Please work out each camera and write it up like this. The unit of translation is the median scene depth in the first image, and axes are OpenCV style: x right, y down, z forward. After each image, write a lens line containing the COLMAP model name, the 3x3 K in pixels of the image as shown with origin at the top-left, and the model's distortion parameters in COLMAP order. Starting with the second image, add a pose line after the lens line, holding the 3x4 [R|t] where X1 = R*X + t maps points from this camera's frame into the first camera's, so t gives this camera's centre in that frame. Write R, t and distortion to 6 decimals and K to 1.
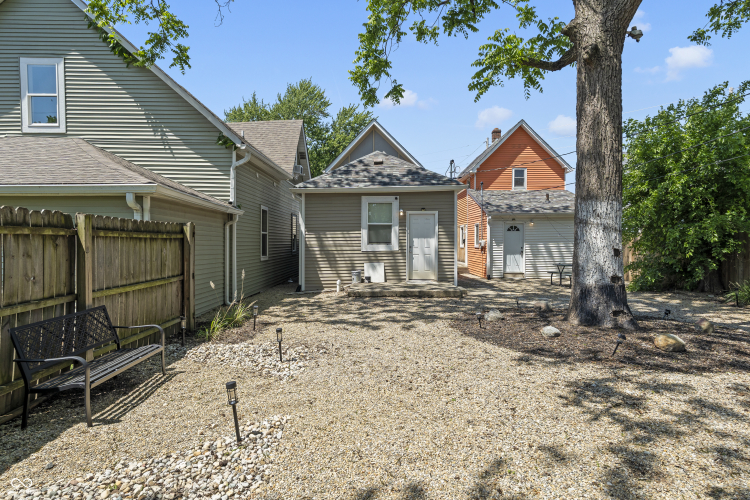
lens RADIAL K [[429.3, 0, 375.0], [0, 429.3, 250.0], [0, 0, 1]] dist [-0.000942, -0.000822]
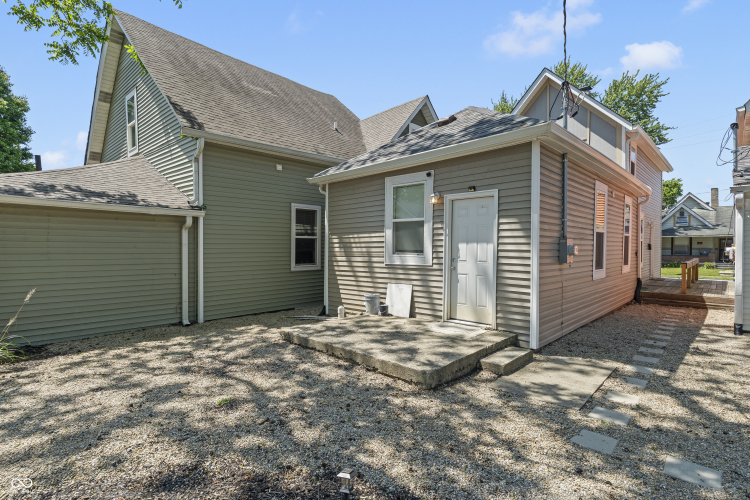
lens RADIAL K [[383.1, 0, 356.9], [0, 383.1, 249.3], [0, 0, 1]] dist [-0.000964, 0.000341]
pose [[0.719502, 0.009106, -0.694431, 0.334682], [-0.012491, 0.999922, 0.000170, -0.018747], [0.694378, 0.008551, 0.719560, 0.560326]]
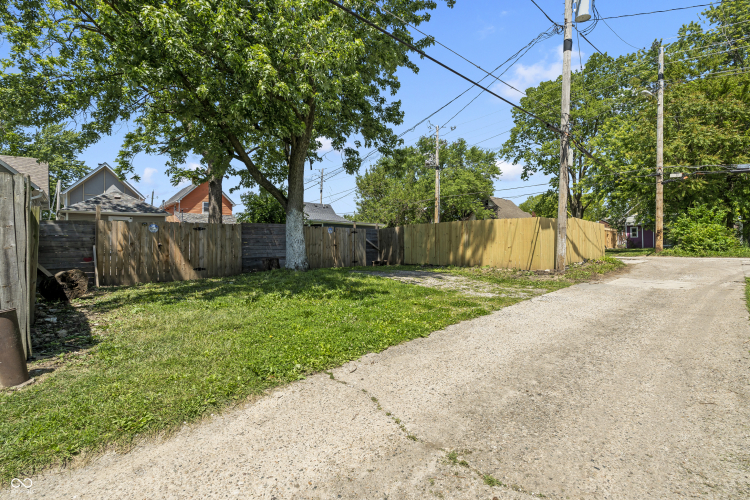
lens RADIAL K [[344.3, 0, 375.0], [0, 344.3, 250.0], [0, 0, 1]] dist [0.000252, 0.000040]
pose [[0.747387, -0.002311, 0.664385, -0.158580], [0.009816, 0.999923, -0.007564, 0.046401], [-0.664317, 0.012175, 0.747352, -0.914366]]
